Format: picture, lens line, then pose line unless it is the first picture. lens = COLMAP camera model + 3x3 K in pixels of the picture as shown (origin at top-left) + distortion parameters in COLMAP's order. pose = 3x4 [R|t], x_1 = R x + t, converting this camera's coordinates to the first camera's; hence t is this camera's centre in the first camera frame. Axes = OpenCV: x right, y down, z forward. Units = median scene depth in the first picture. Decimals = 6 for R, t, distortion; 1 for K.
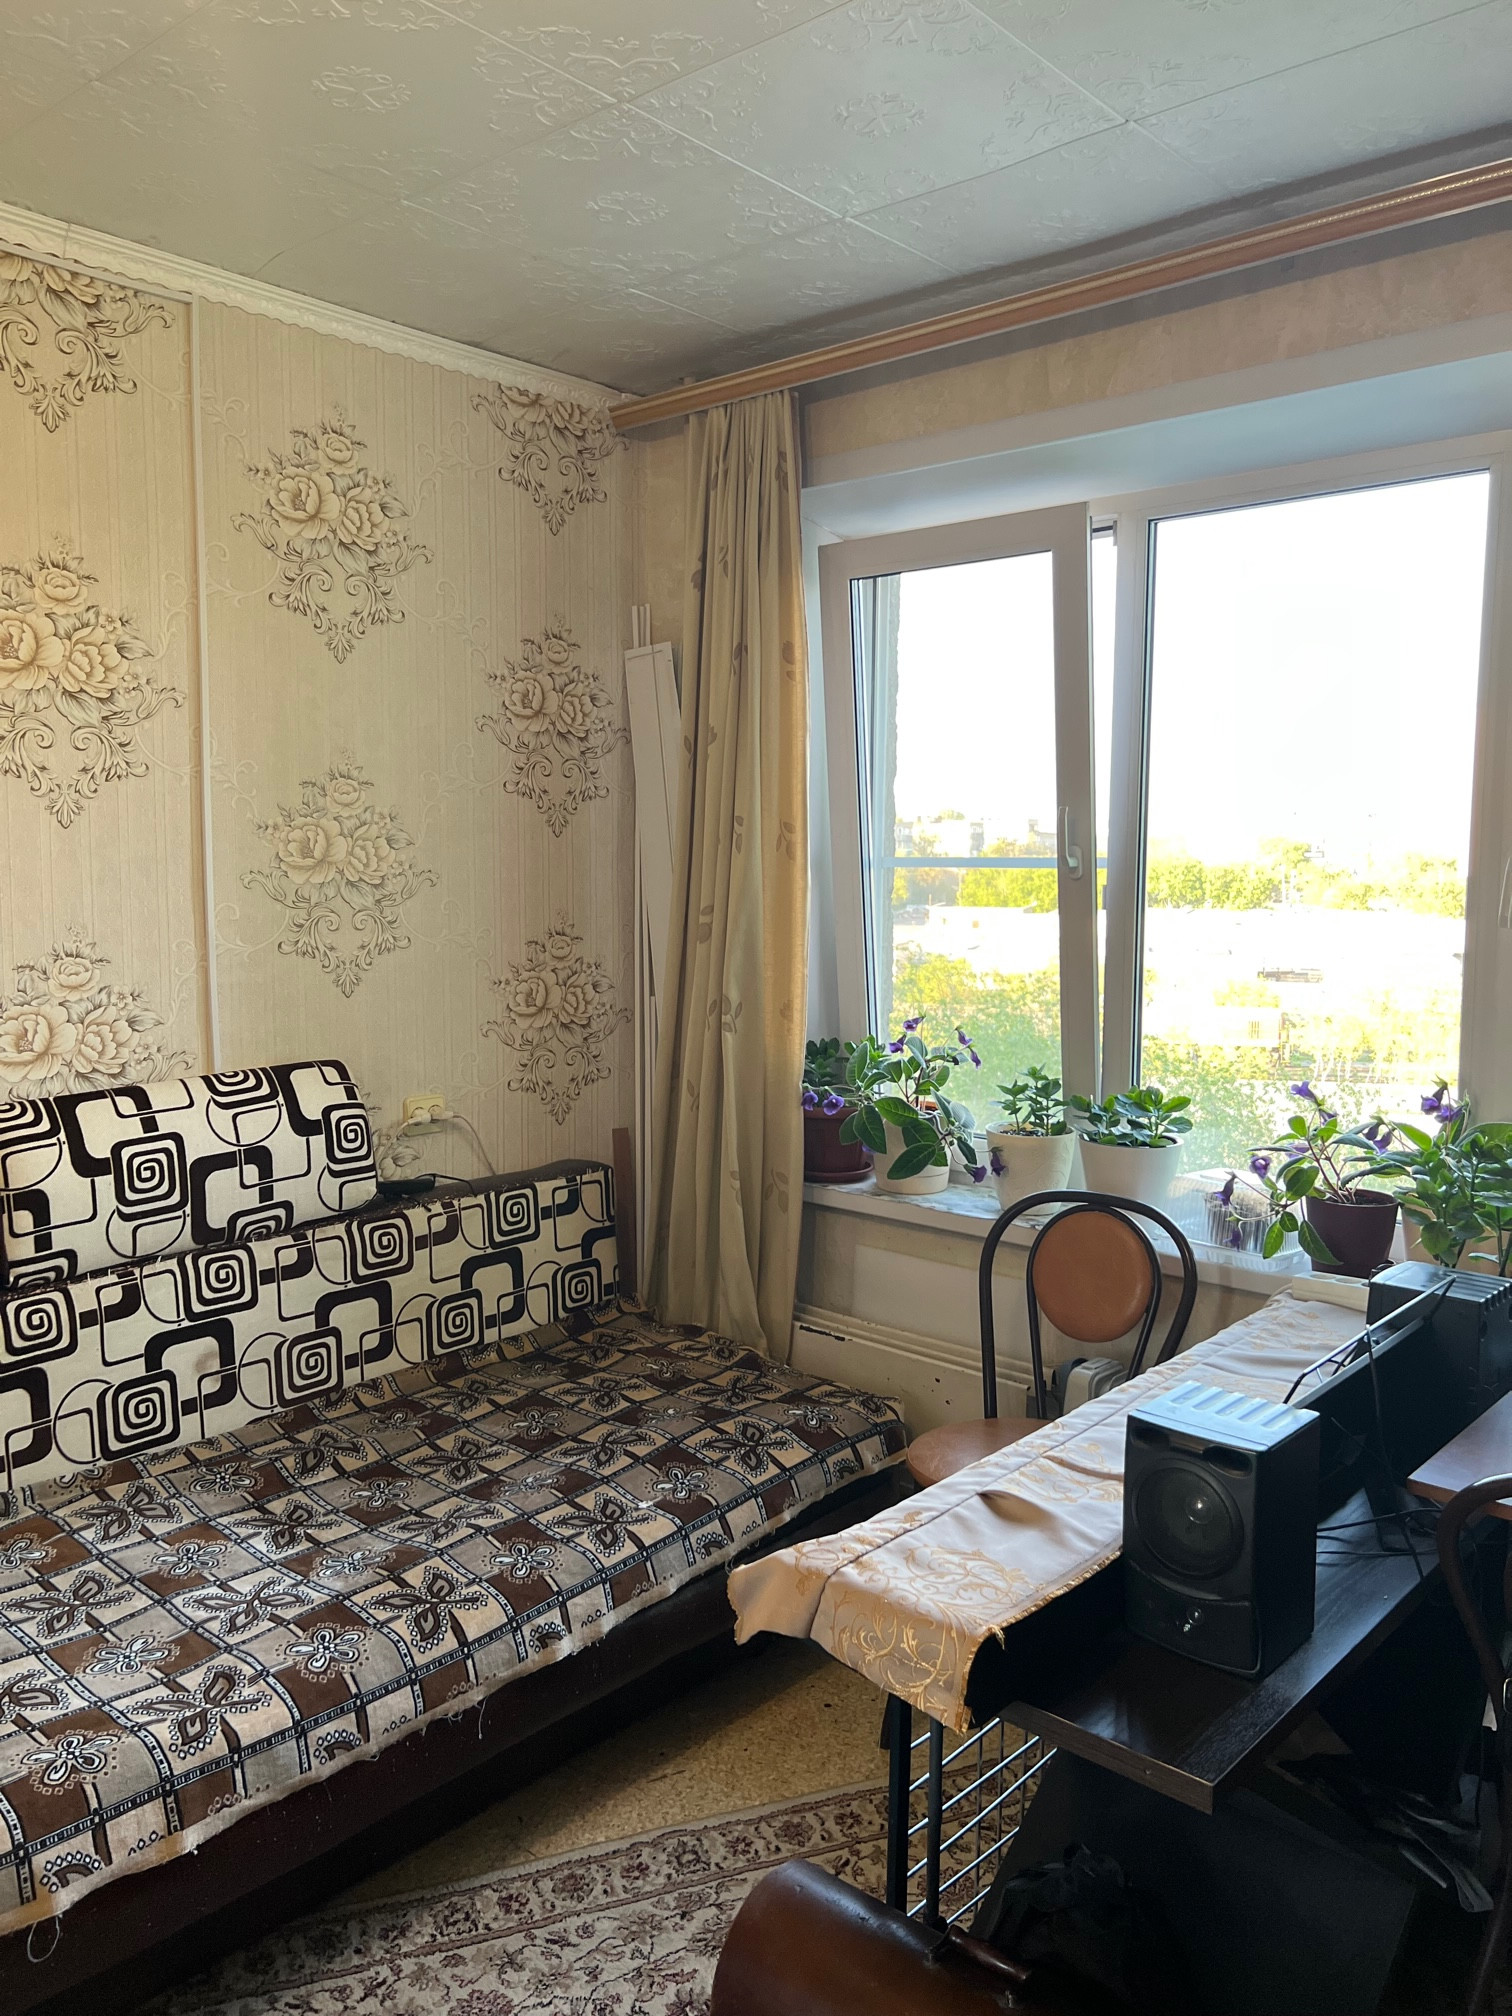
lens RADIAL K [[1524.4, 0, 751.7], [0, 1524.4, 981.2], [0, 0, 1]] dist [0.040677, -0.054028]
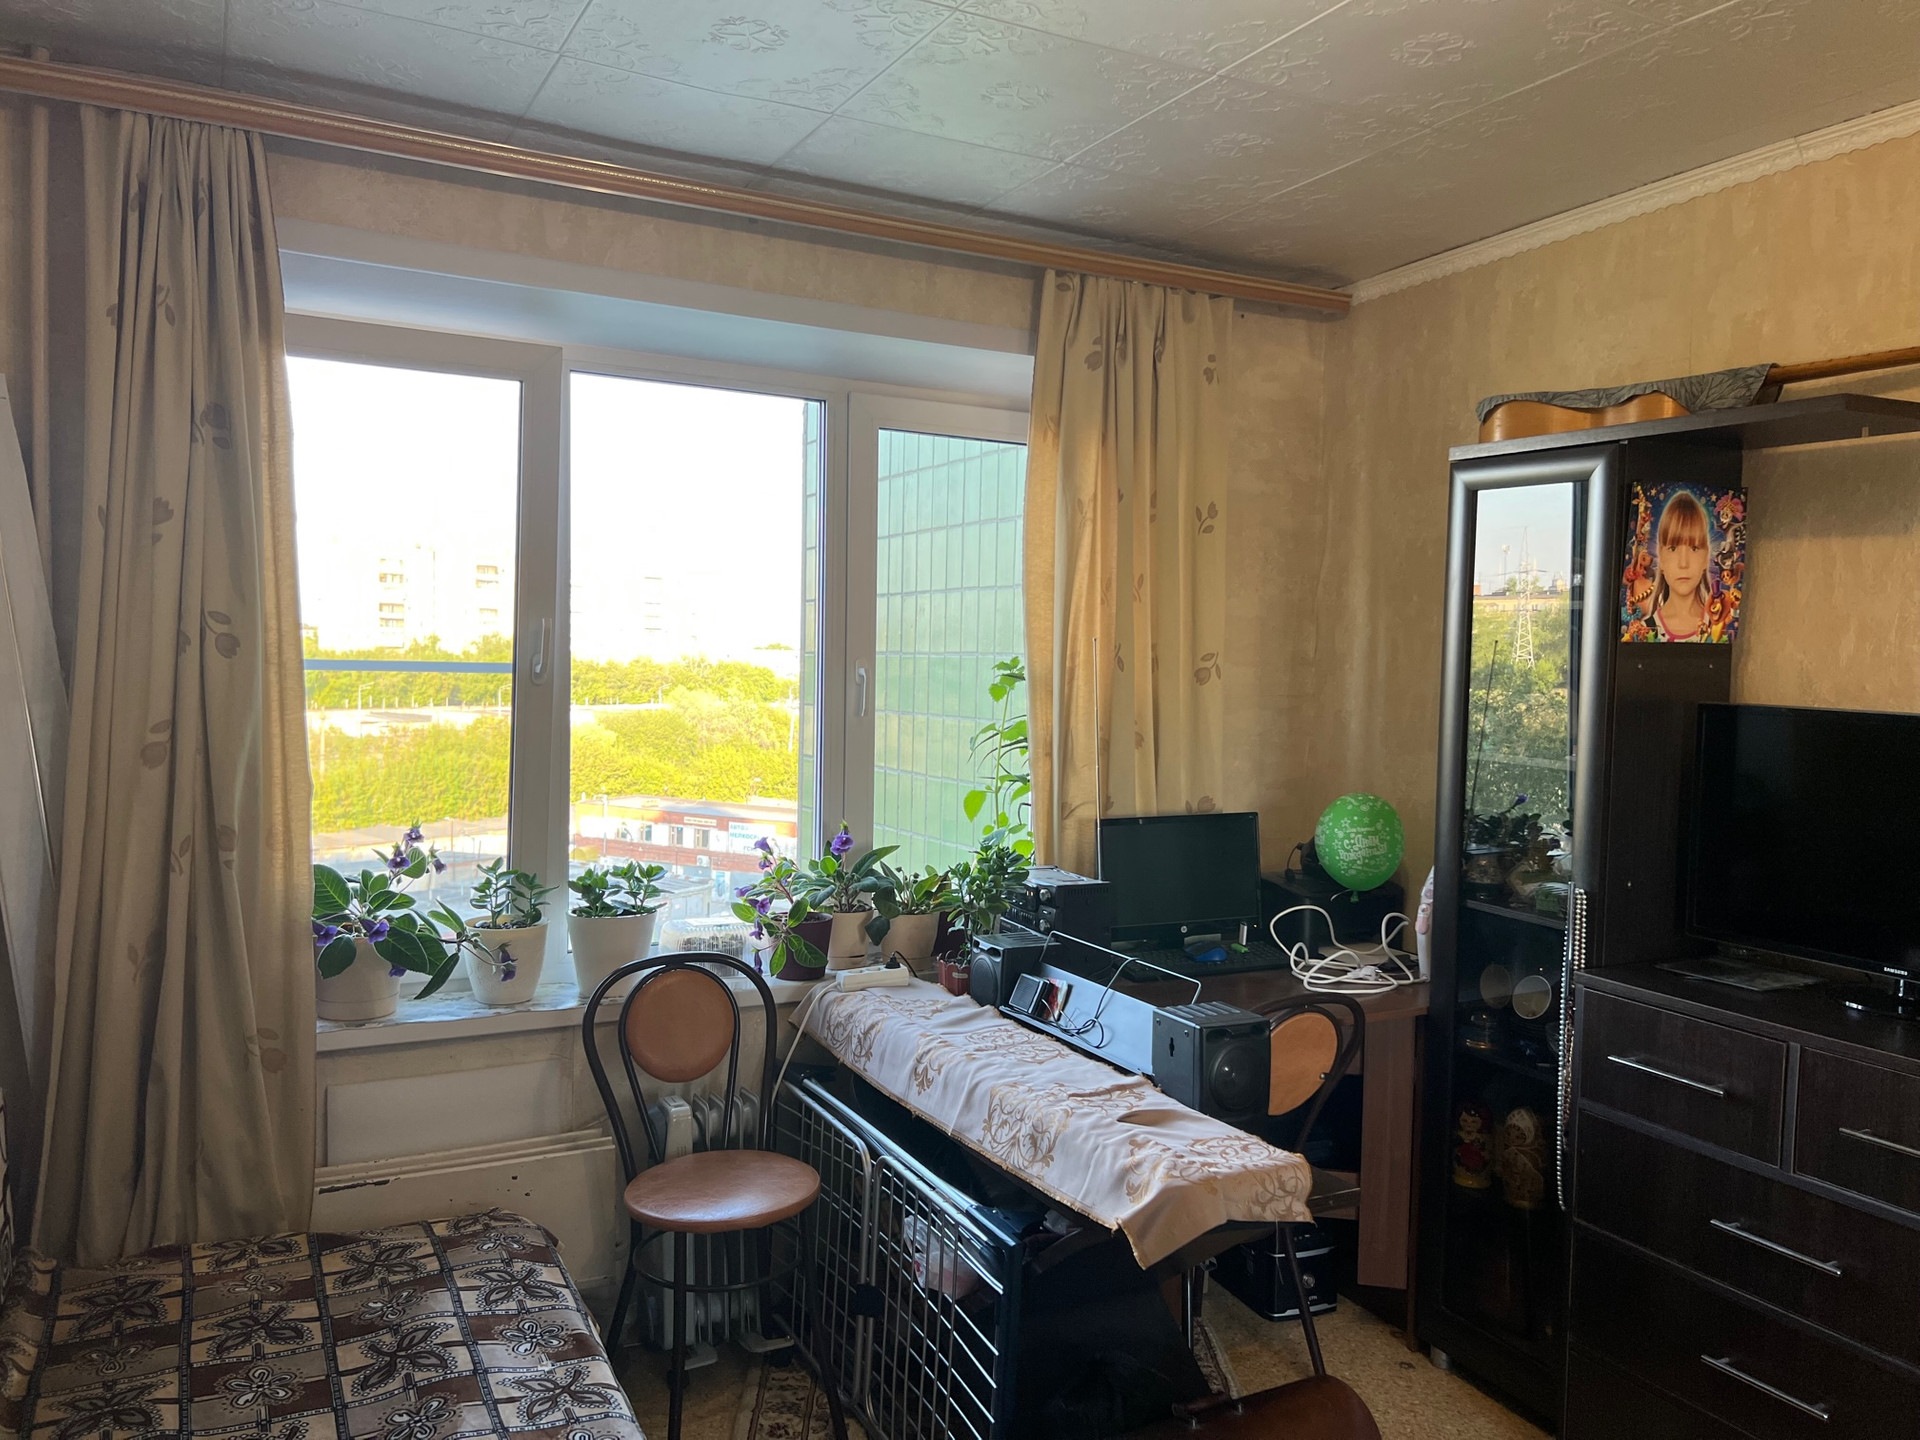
lens RADIAL K [[1449.0, 0, 948.5], [0, 1449.0, 729.4], [0, 0, 1]] dist [0.054958, -0.072113]
pose [[0.347458, -0.043490, 0.936687, -0.744469], [0.061692, 0.997820, 0.023444, -0.047137], [-0.935664, 0.049640, 0.349383, 0.409055]]
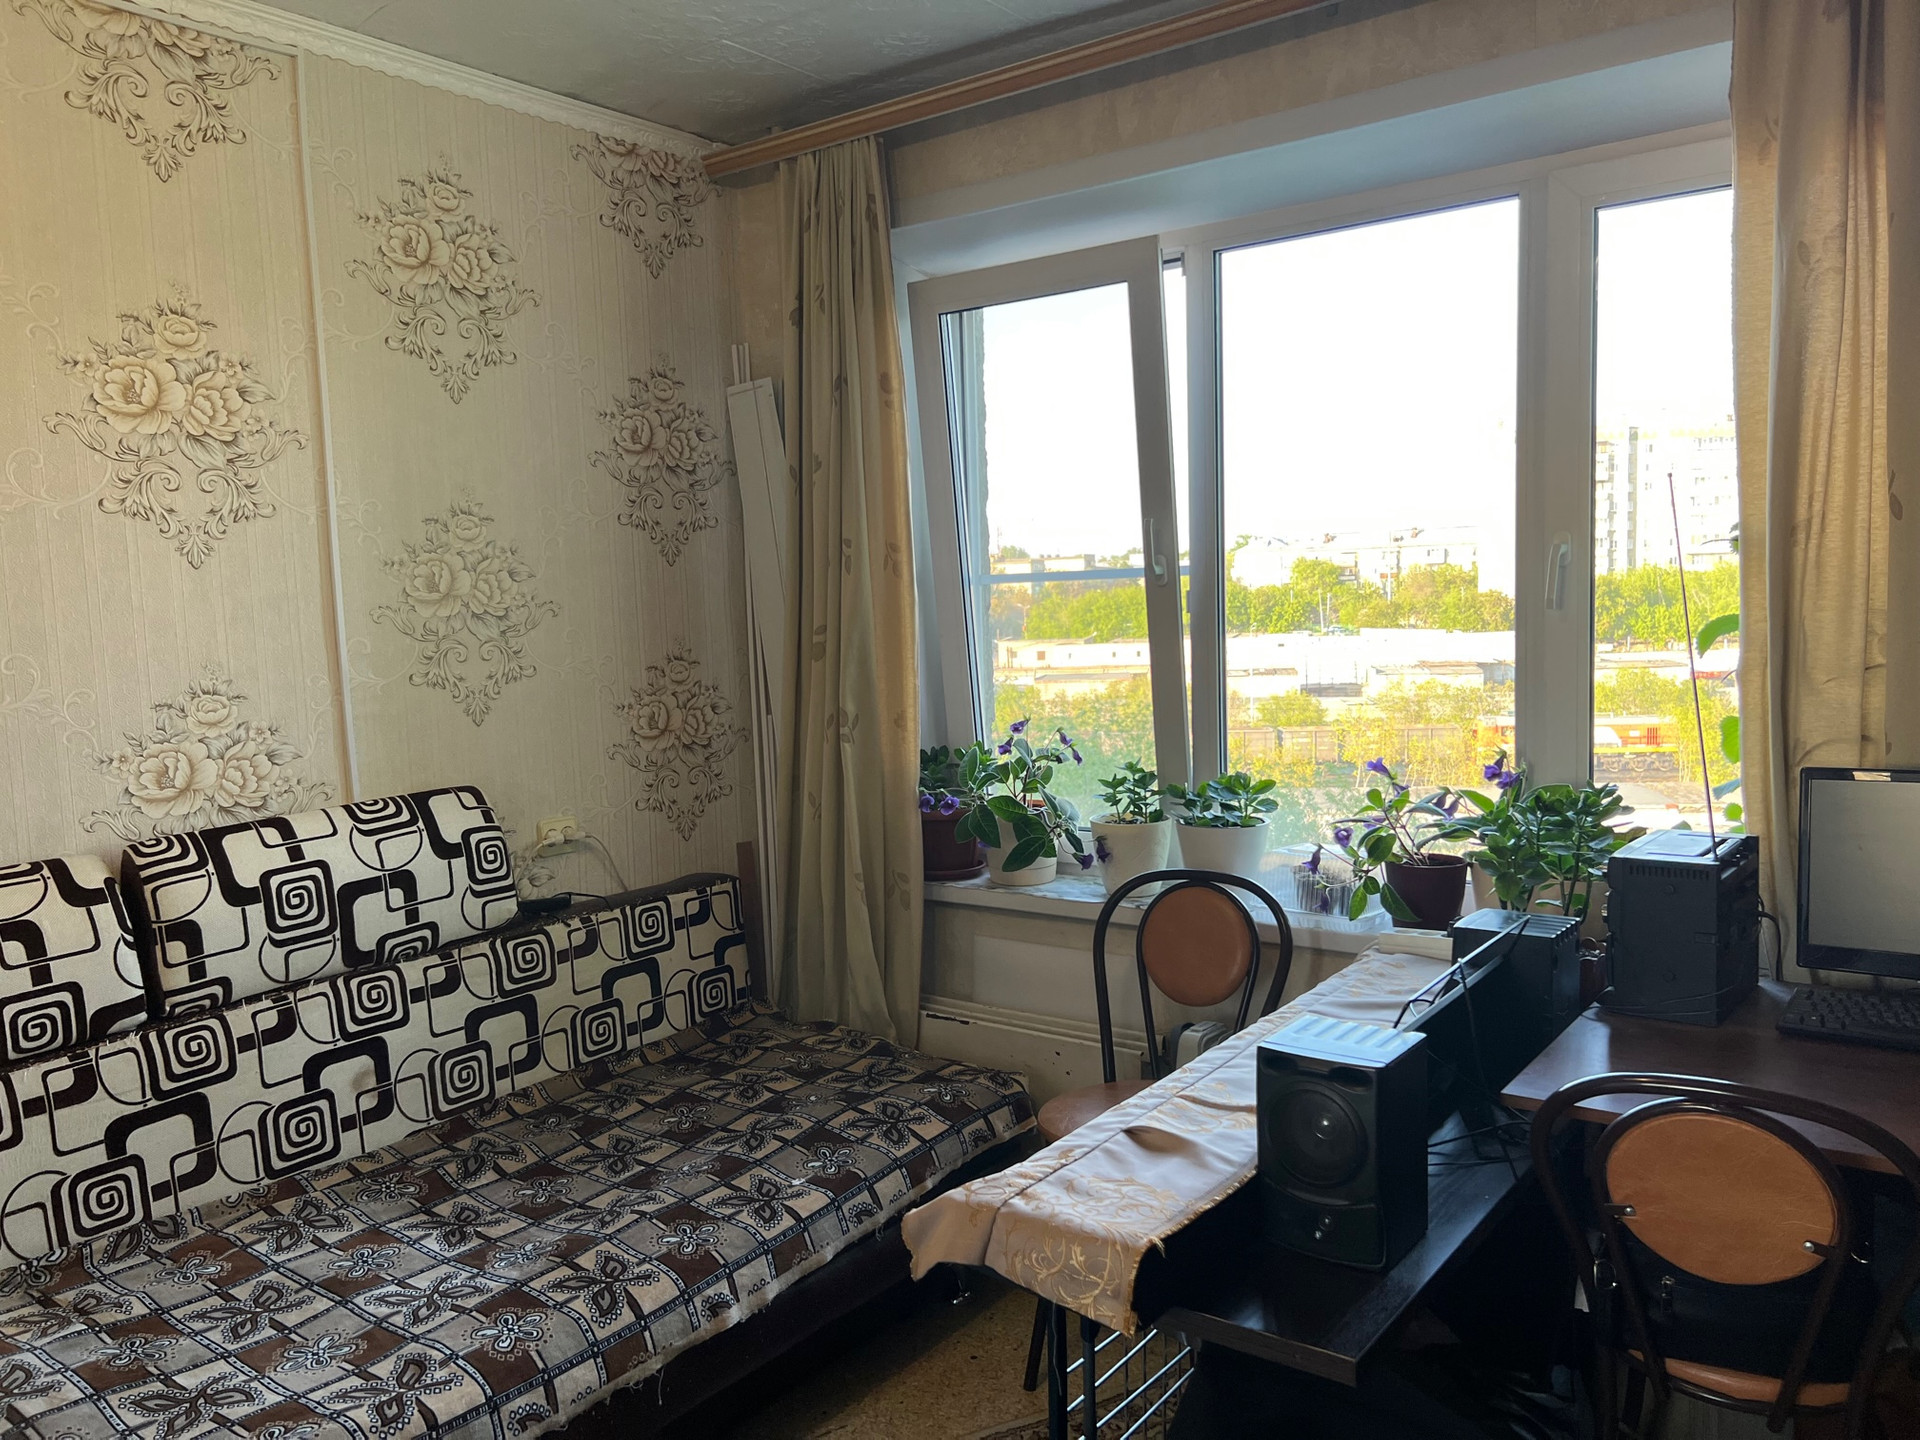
lens RADIAL K [[1449.0, 0, 948.5], [0, 1449.0, 729.4], [0, 0, 1]] dist [0.054958, -0.072113]
pose [[0.995534, -0.046708, 0.082035, -0.031653], [0.046162, 0.998897, 0.008537, 0.021968], [-0.082343, -0.004712, 0.996593, -0.016699]]
